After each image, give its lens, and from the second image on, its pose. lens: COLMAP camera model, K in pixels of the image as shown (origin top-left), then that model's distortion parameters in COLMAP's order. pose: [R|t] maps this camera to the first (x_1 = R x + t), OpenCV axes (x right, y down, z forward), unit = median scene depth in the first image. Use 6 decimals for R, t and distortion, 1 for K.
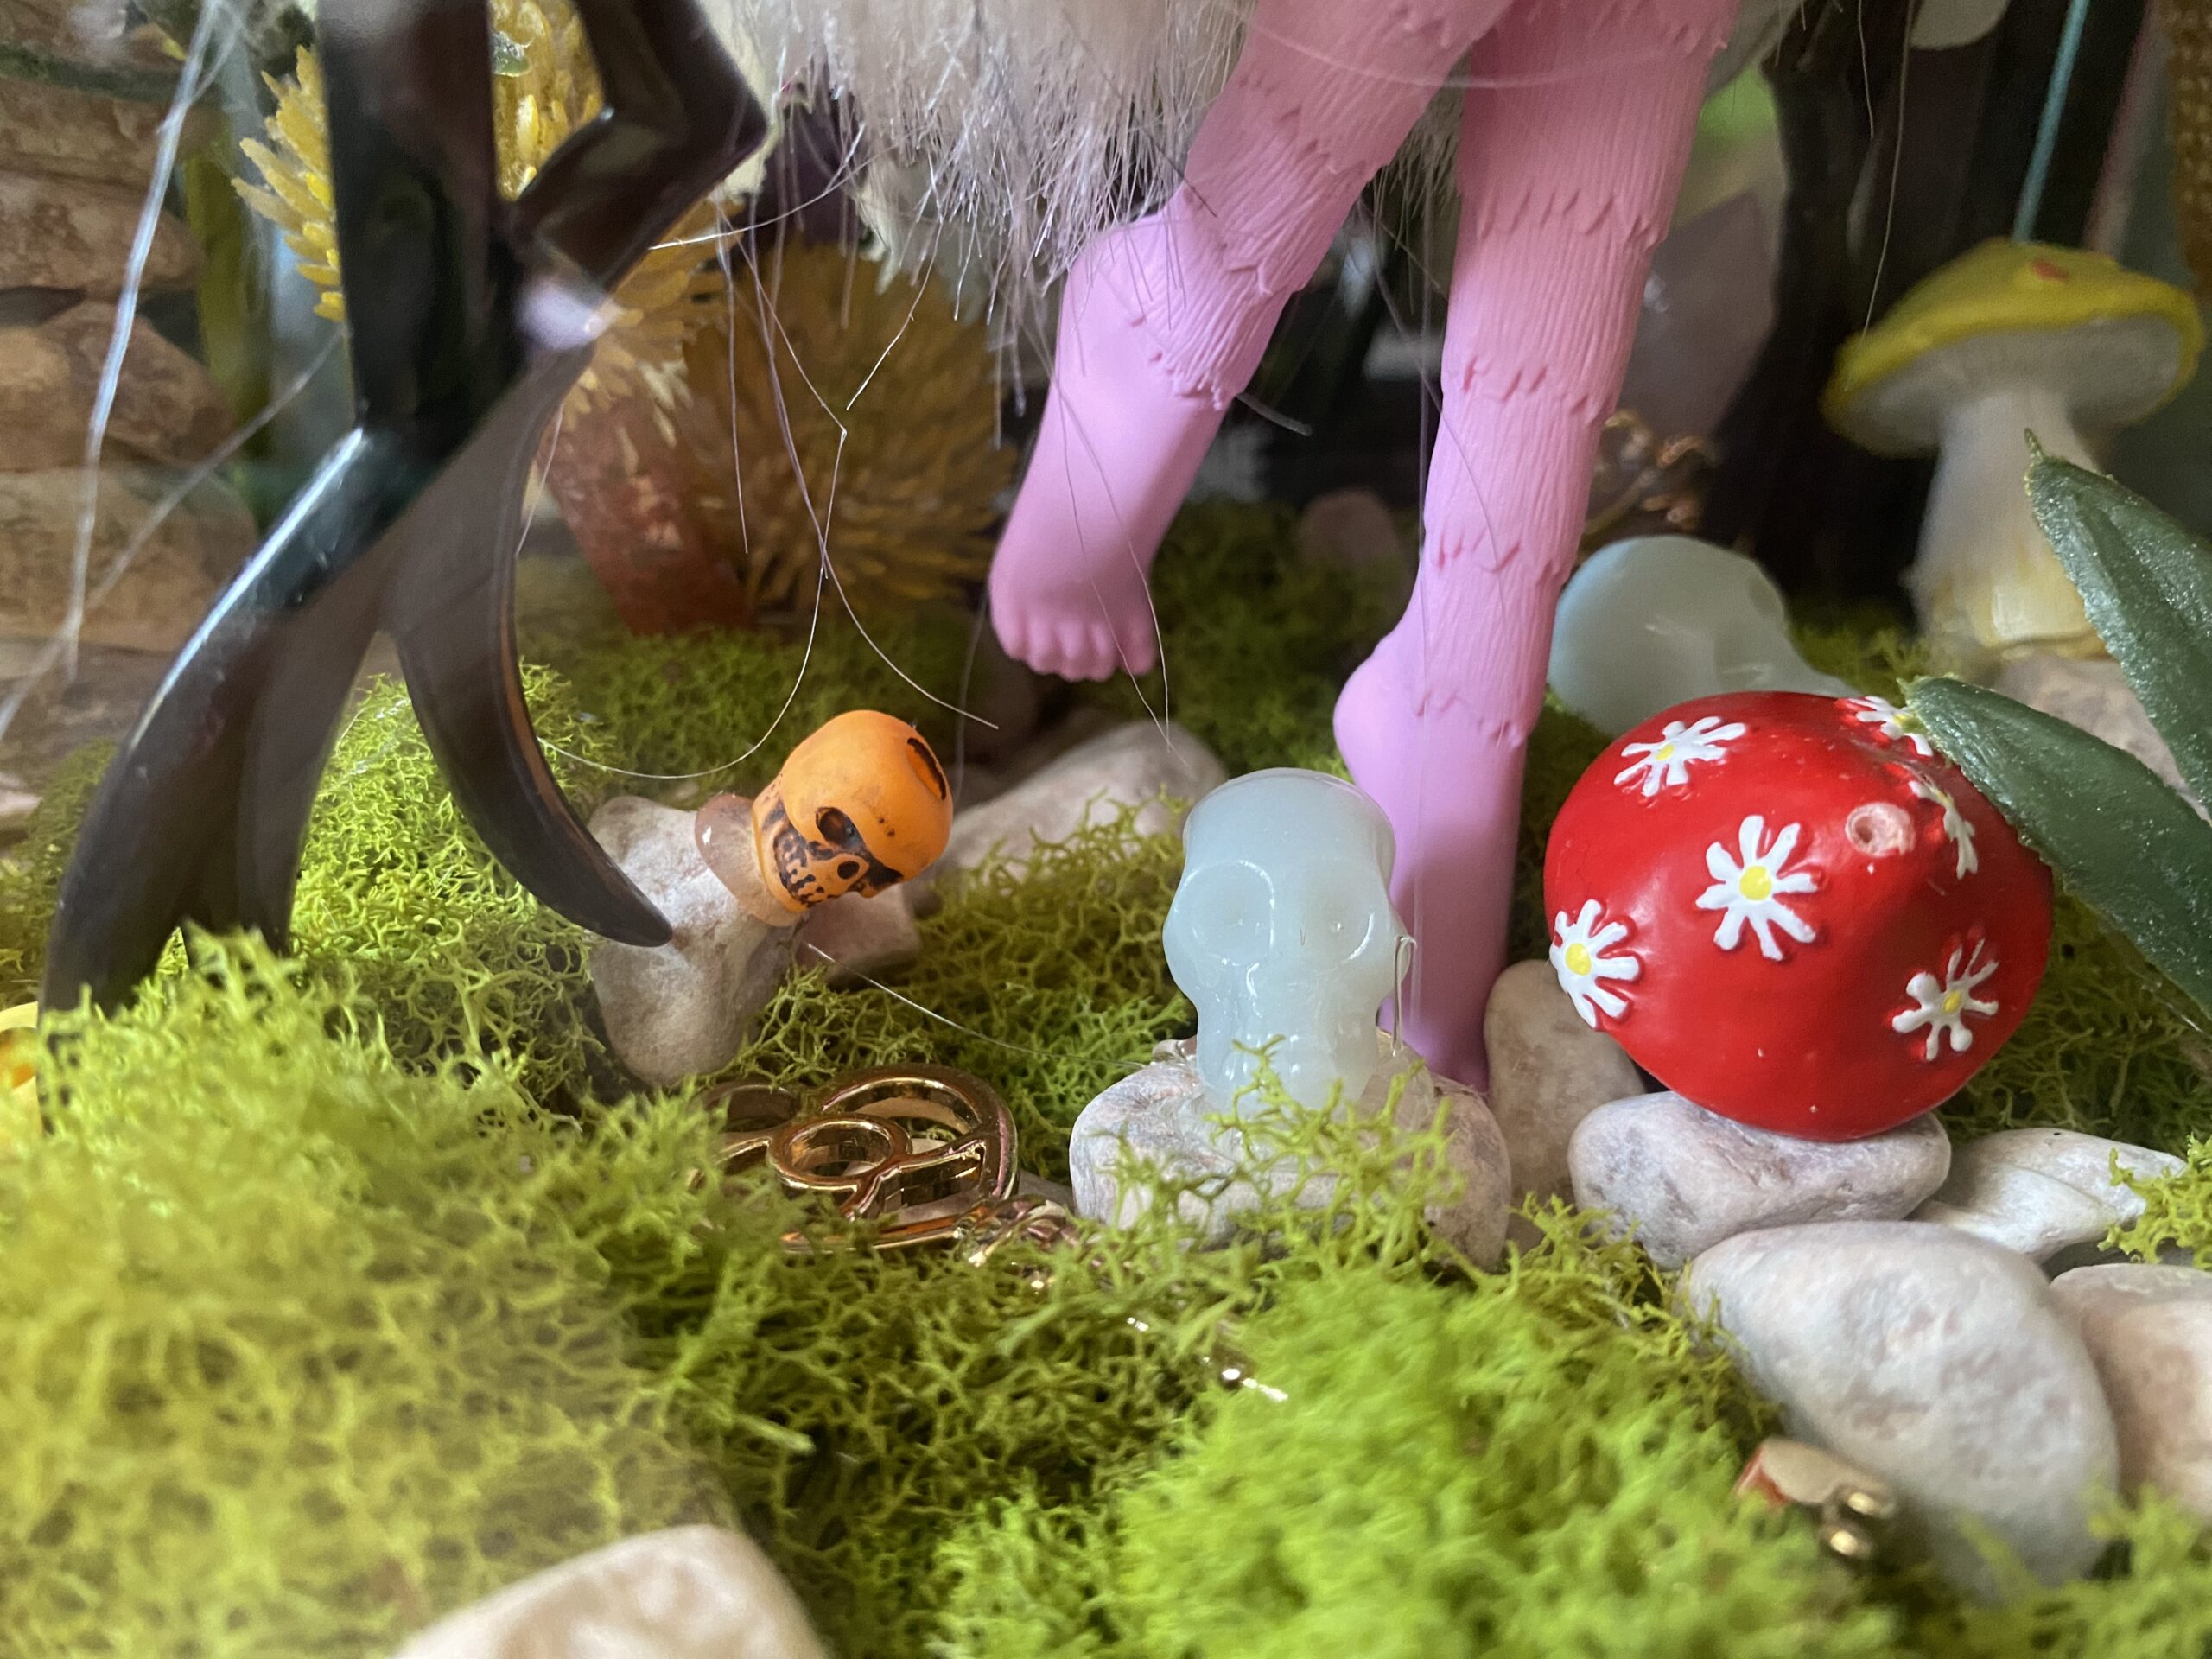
lens RADIAL K [[1717.0, 0, 1102.1], [0, 1717.0, 830.5], [0, 0, 1]] dist [0.008431, -0.035409]
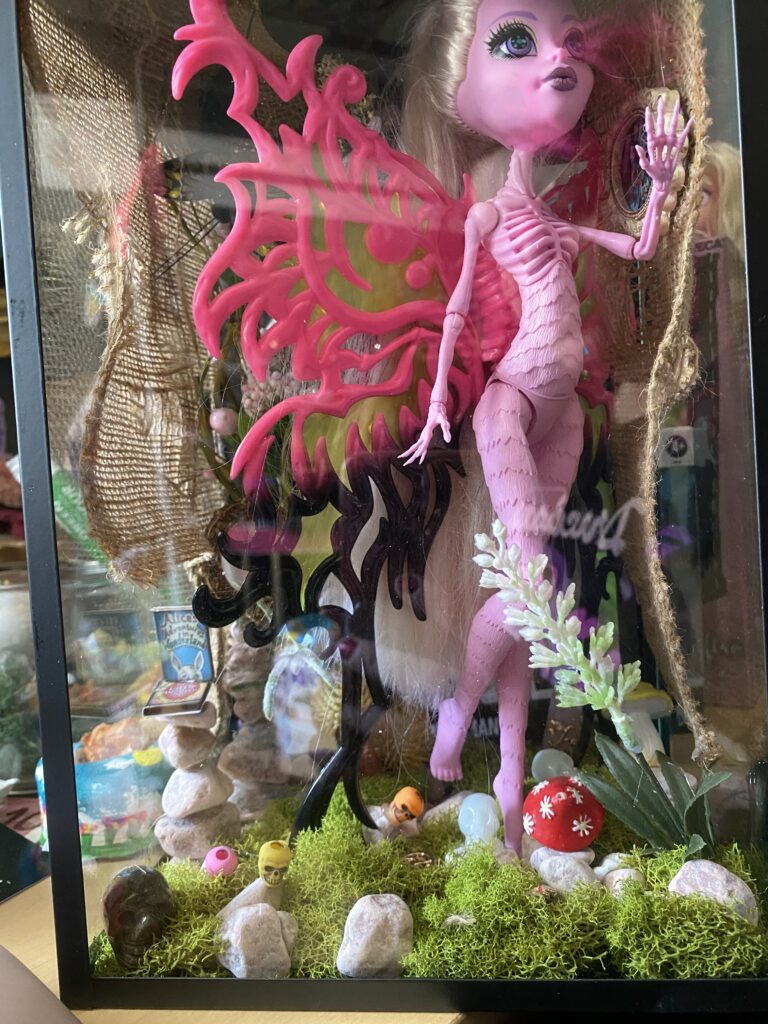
lens RADIAL K [[794.9, 0, 384.1], [0, 794.9, 509.5], [0, 0, 1]] dist [0.008431, -0.035409]
pose [[0.987219, -0.090781, -0.130988, 0.234333], [0.025672, 0.901755, -0.431485, 0.258363], [0.157289, 0.422607, 0.892560, -1.940316]]
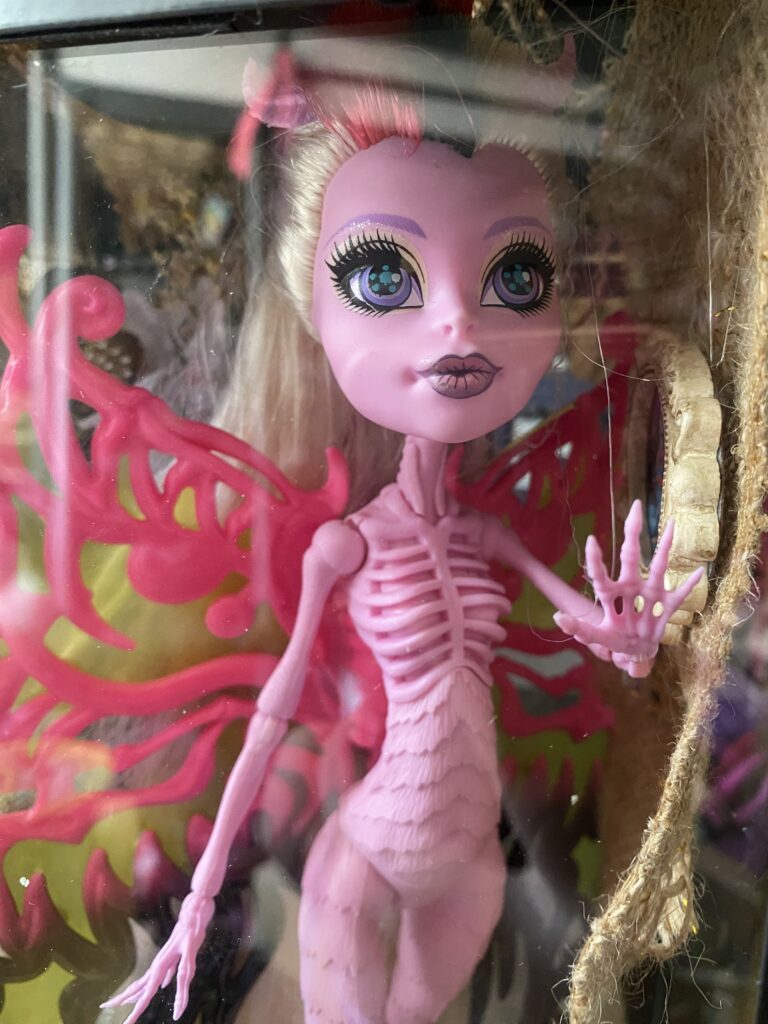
lens RADIAL K [[794.9, 0, 406.3], [0, 794.9, 481.1], [0, 0, 1]] dist [0.008431, -0.035409]
pose [[0.958051, 0.040632, -0.283704, 0.780713], [-0.139058, 0.931473, -0.336186, -1.278400], [0.250602, 0.361534, 0.898049, -1.297598]]
